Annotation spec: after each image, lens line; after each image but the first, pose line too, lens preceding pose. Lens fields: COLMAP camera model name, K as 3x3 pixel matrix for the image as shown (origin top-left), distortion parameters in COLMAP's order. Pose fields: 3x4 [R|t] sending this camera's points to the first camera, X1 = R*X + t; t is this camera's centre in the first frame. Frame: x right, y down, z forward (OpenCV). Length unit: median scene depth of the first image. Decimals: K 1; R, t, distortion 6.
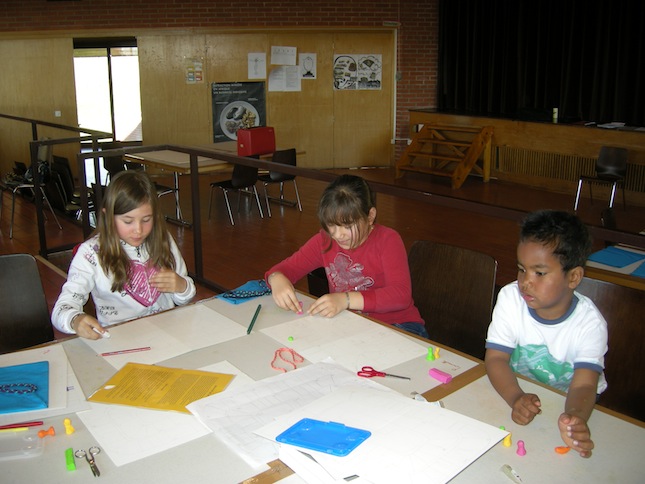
lens RADIAL K [[692.2, 0, 323.1], [0, 692.2, 224.8], [0, 0, 1]] dist [-0.152498, 0.028382]
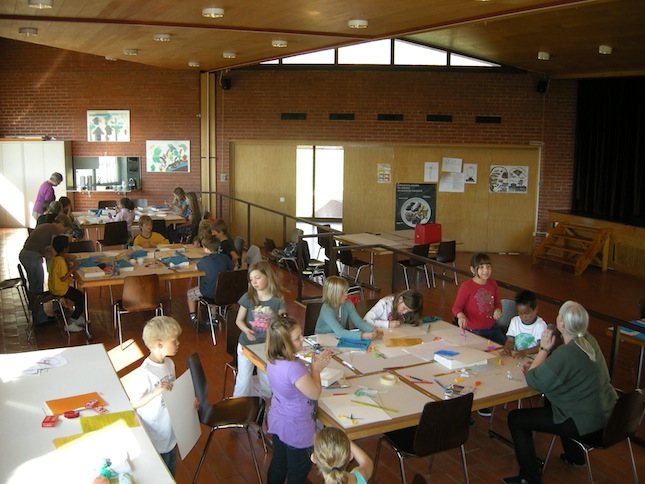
lens RADIAL K [[692.2, 0, 323.1], [0, 692.2, 224.8], [0, 0, 1]] dist [-0.152498, 0.028382]
pose [[0.969870, 0.054545, -0.237438, 0.022228], [-0.077260, 0.993170, -0.087434, 0.001930], [0.231047, 0.103144, 0.967460, -0.321509]]
